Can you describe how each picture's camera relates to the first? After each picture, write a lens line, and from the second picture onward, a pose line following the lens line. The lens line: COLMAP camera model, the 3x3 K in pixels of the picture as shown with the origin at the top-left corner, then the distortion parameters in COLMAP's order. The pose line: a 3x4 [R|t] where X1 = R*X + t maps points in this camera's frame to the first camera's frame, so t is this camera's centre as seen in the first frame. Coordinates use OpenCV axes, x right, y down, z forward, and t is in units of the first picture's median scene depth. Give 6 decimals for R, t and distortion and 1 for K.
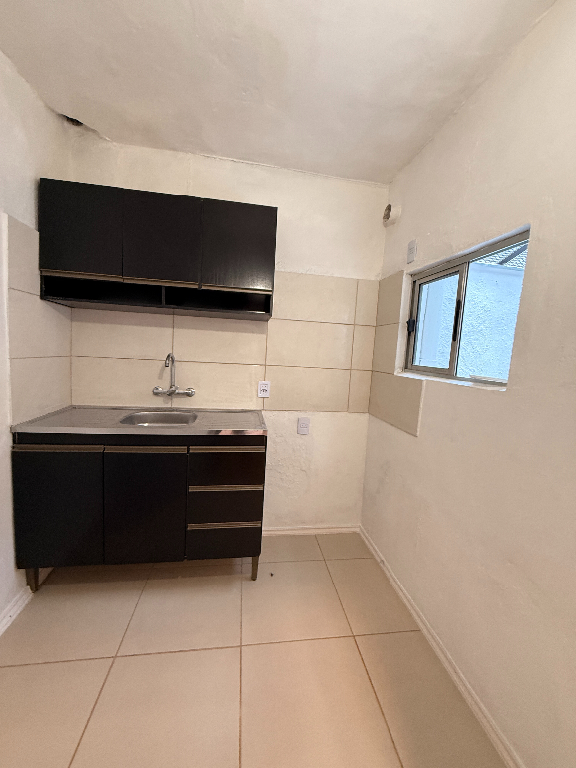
lens RADIAL K [[307.3, 0, 283.7], [0, 307.3, 383.9], [0, 0, 1]] dist [-0.002804, 0.000684]
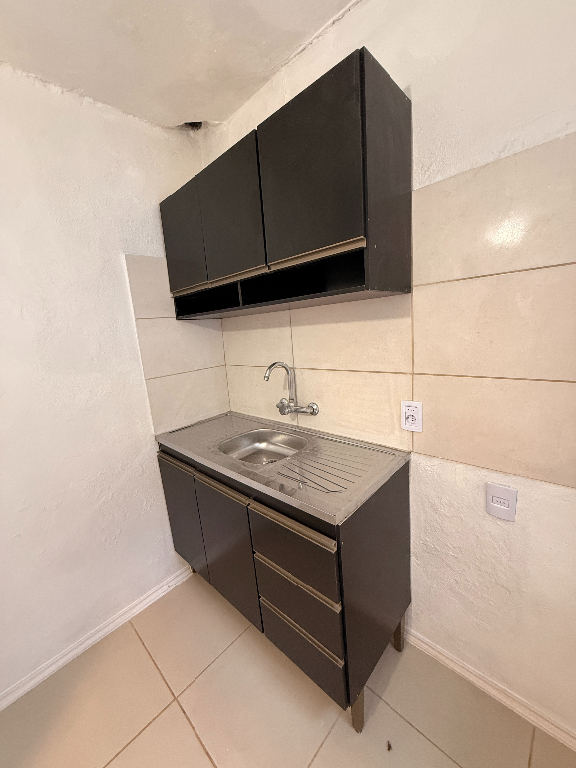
lens RADIAL K [[307.3, 0, 288.3], [0, 307.3, 381.2], [0, 0, 1]] dist [-0.002804, 0.000684]
pose [[0.604746, 0.038193, -0.795502, 0.256430], [0.039284, 0.996203, 0.077693, -0.103861], [0.795449, -0.078235, 0.600950, 0.517139]]
